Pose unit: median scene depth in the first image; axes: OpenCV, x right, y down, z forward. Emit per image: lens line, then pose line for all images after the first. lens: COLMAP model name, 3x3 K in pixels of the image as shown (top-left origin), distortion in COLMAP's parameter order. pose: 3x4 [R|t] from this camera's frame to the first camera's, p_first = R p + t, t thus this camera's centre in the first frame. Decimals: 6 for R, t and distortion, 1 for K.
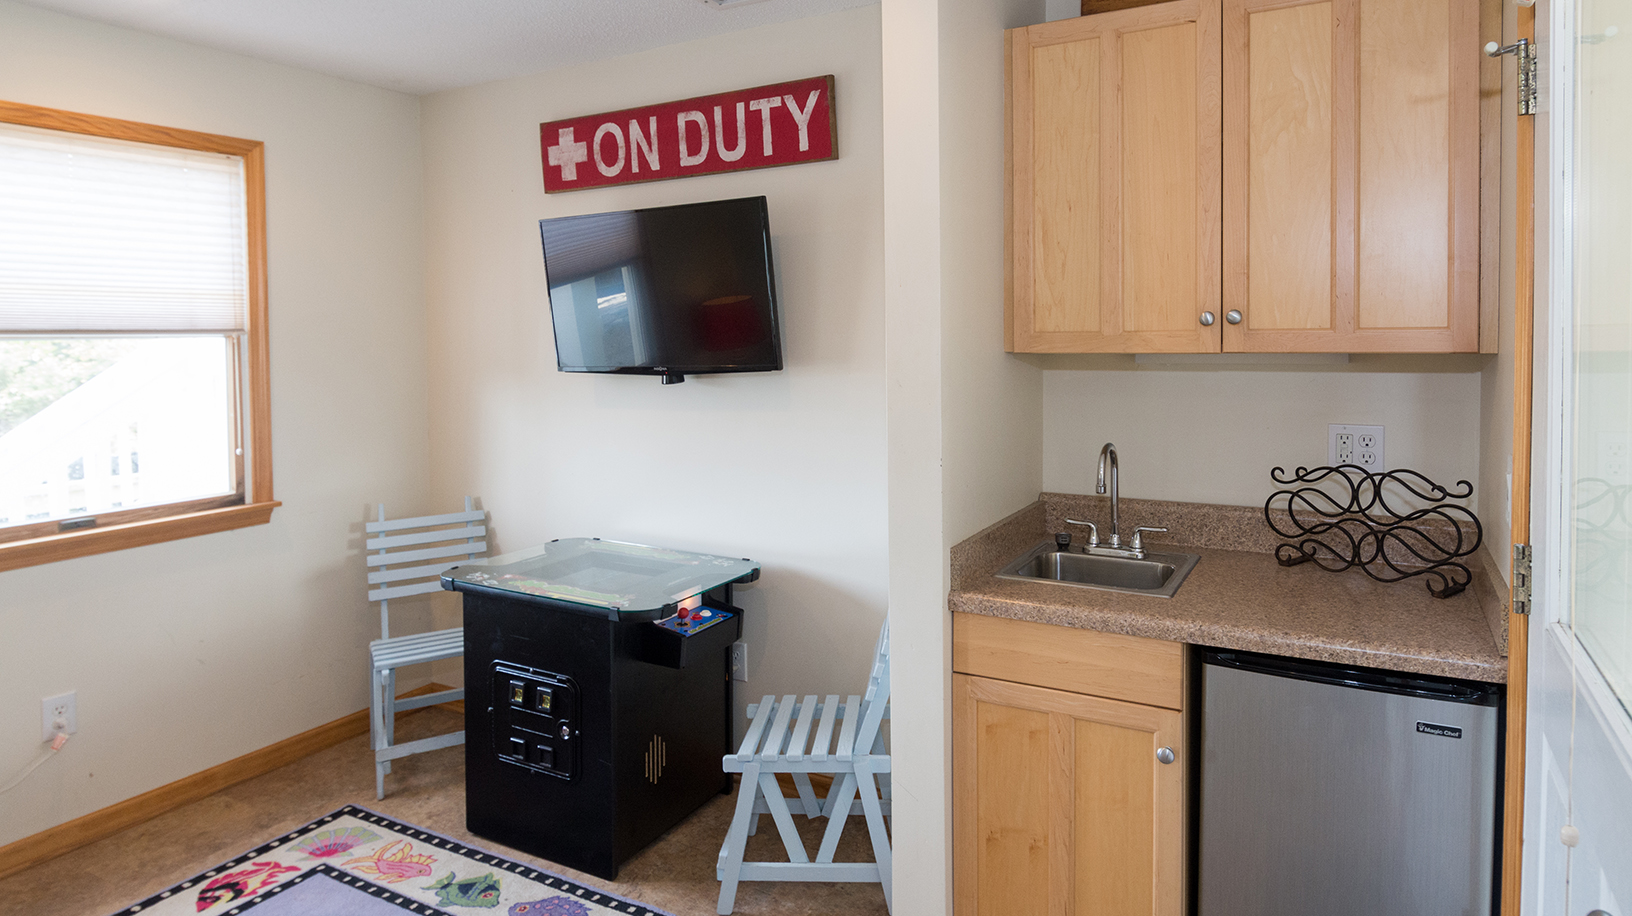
lens RADIAL K [[944.9, 0, 831.7], [0, 944.9, 491.0], [0, 0, 1]] dist [0.004019, -0.000370]
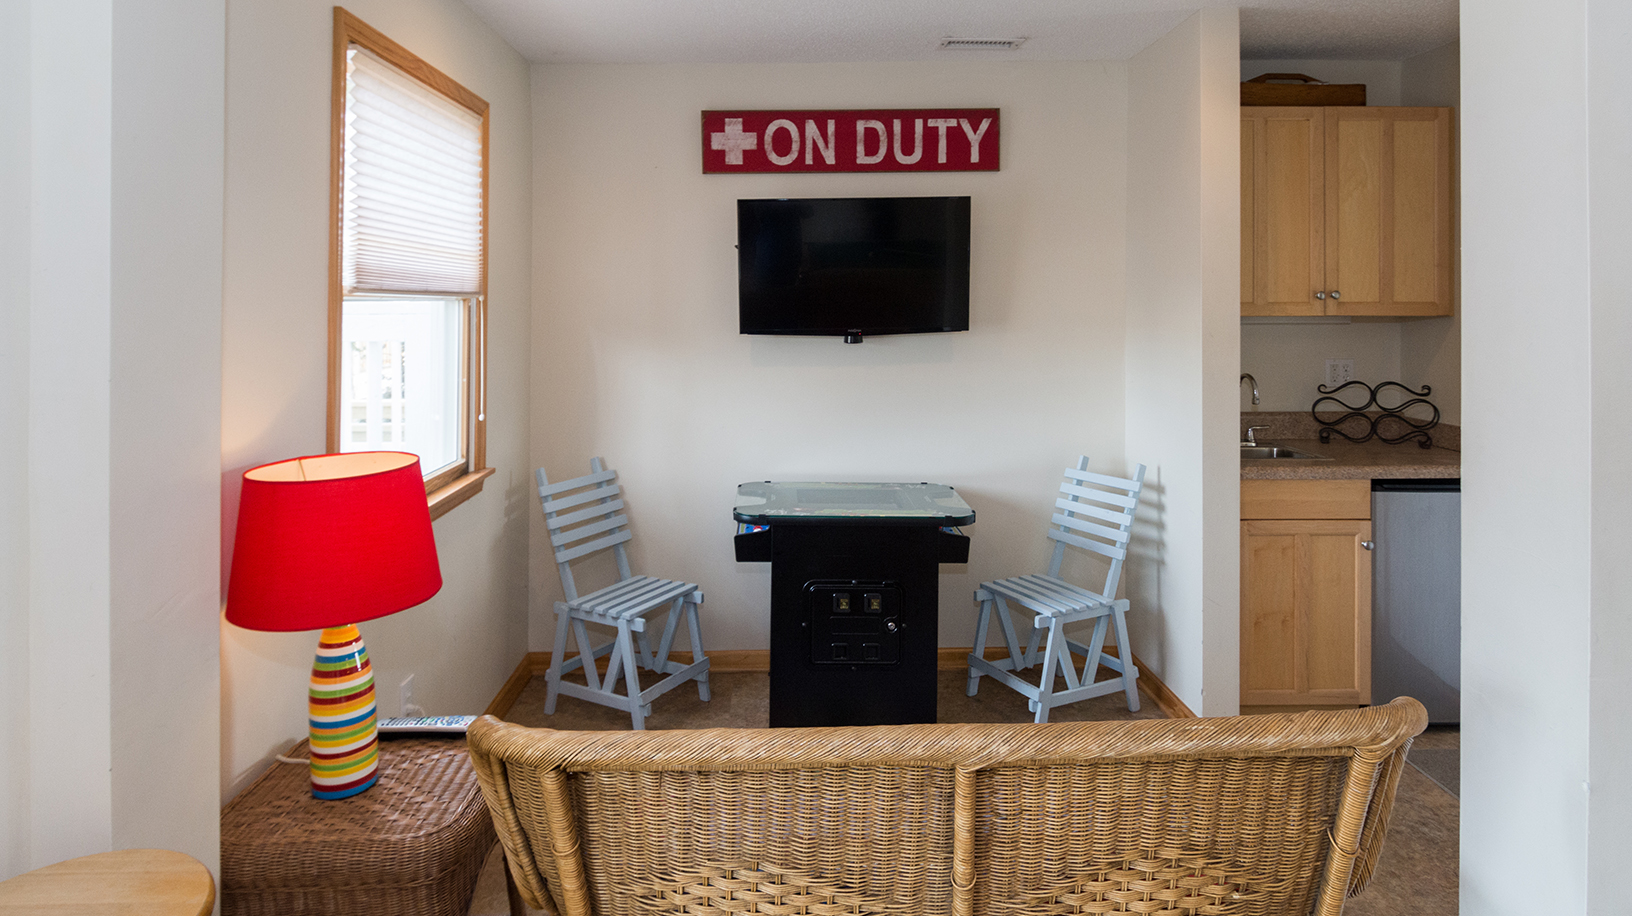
lens RADIAL K [[944.9, 0, 818.6], [0, 944.9, 457.5], [0, 0, 1]] dist [0.004019, -0.000370]
pose [[0.871674, -0.069162, 0.485181, -0.824751], [0.072802, 0.997282, 0.011366, 0.014051], [-0.484648, 0.025415, 0.874340, -0.023080]]
